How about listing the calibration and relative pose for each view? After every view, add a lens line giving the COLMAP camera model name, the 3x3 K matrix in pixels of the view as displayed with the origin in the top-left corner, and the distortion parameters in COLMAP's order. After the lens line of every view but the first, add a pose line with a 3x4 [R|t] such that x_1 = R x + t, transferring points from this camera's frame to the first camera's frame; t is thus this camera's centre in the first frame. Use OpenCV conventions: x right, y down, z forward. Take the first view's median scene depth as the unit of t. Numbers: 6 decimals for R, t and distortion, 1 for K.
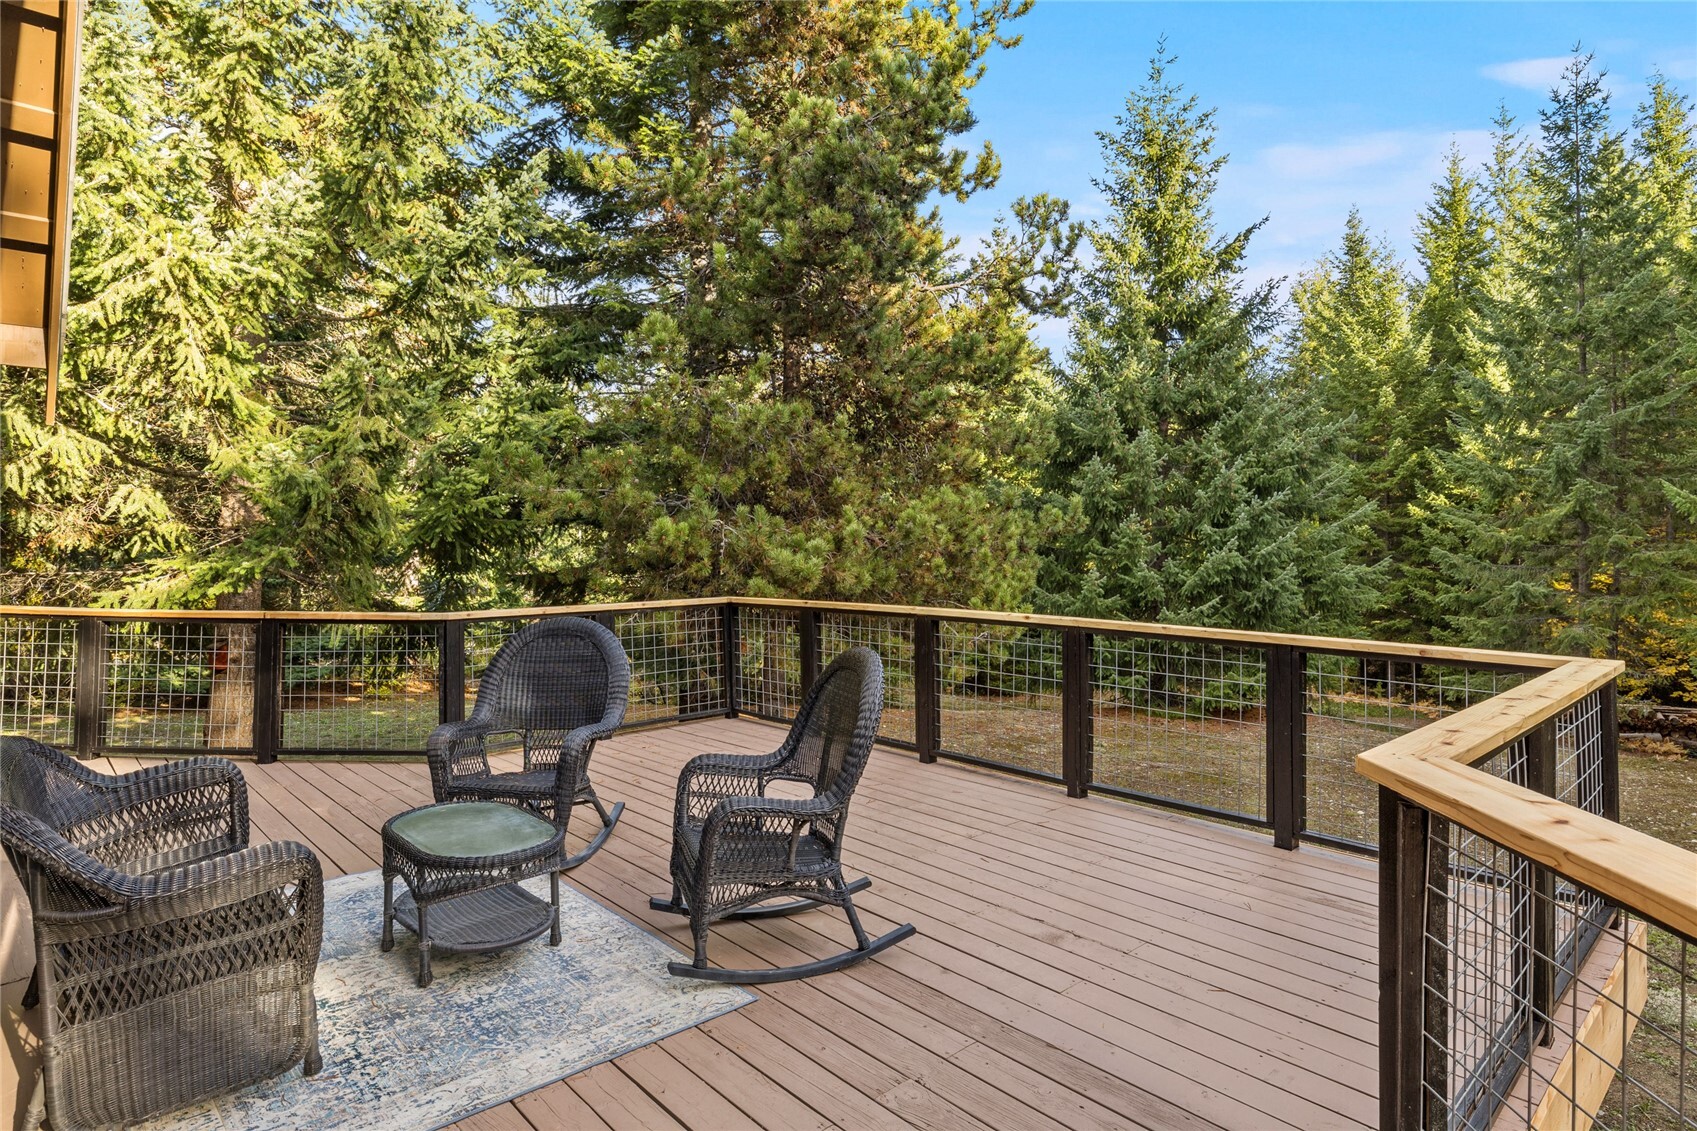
lens RADIAL K [[904.0, 0, 849.5], [0, 904.0, 552.0], [0, 0, 1]] dist [-0.003511, -0.000579]
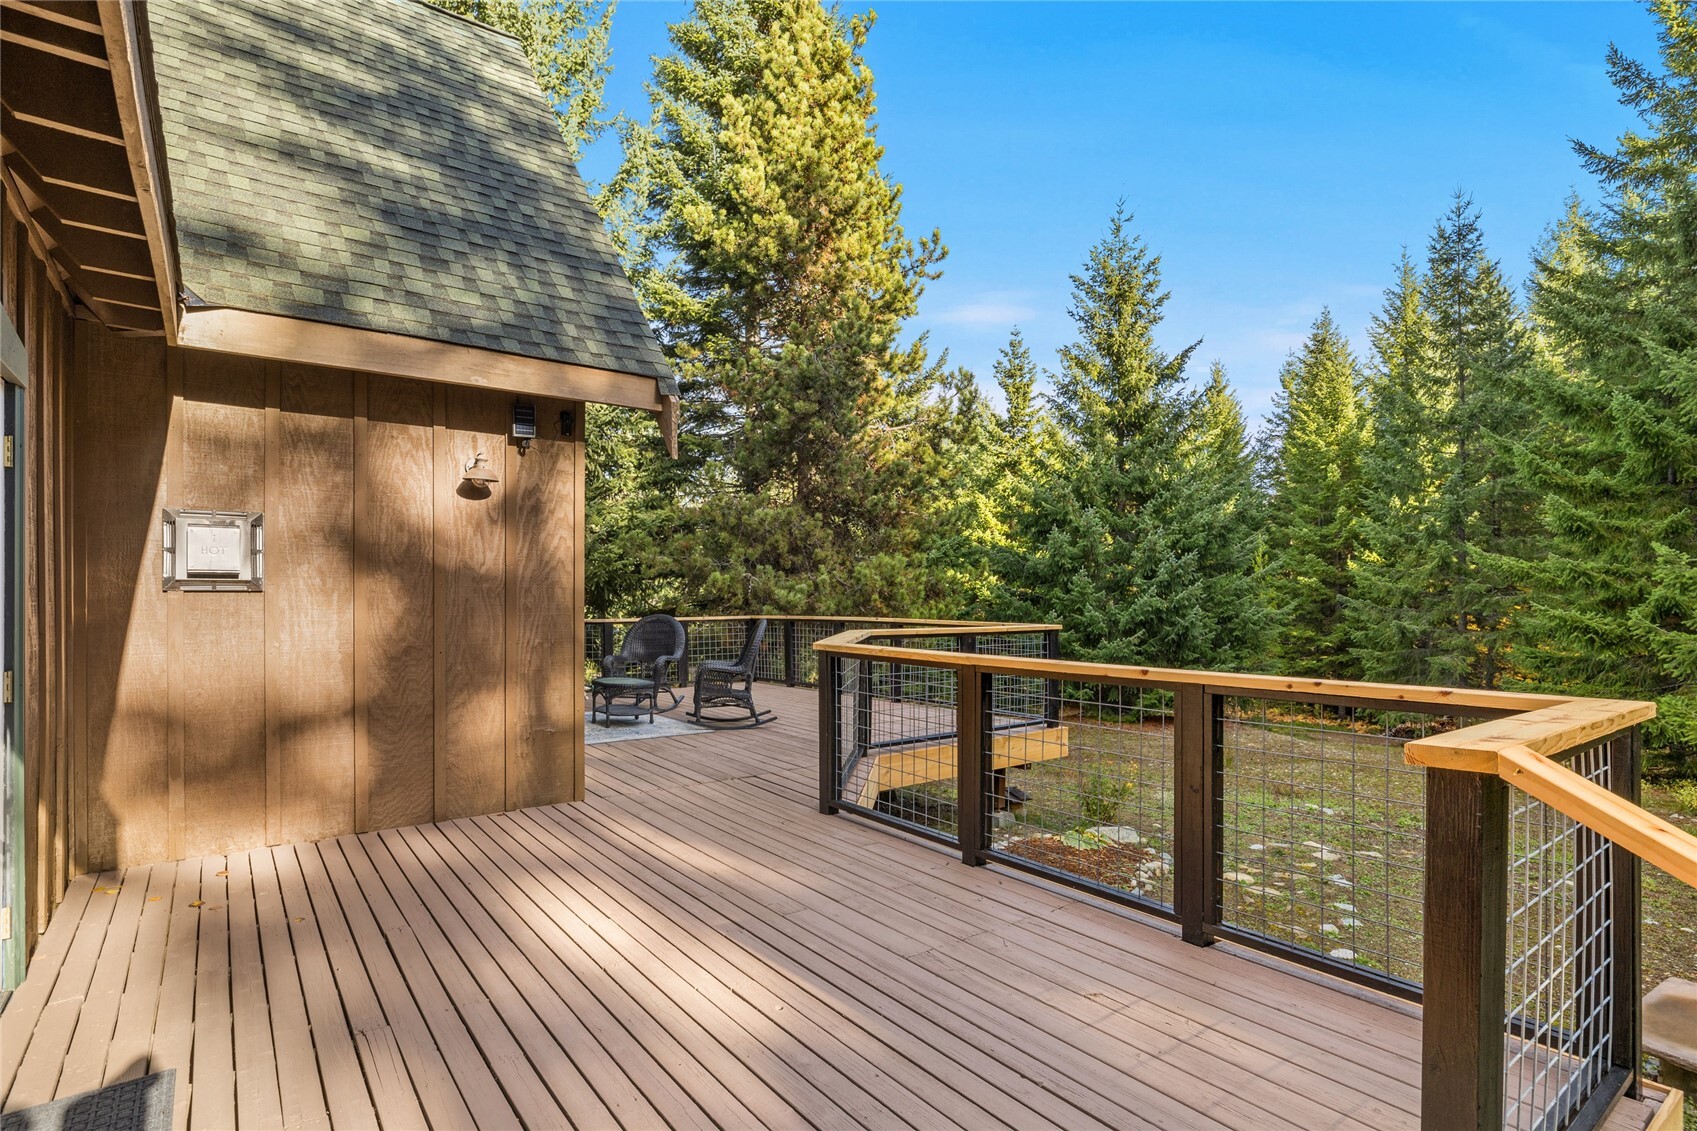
lens RADIAL K [[840.3, 0, 868.5], [0, 840.3, 620.3], [0, 0, 1]] dist [0.003473, 0.000337]
pose [[0.996157, 0.000518, -0.087589, 0.107448], [0.000865, 0.999876, 0.015746, 0.014136], [0.087587, -0.015761, 0.996032, -0.286972]]
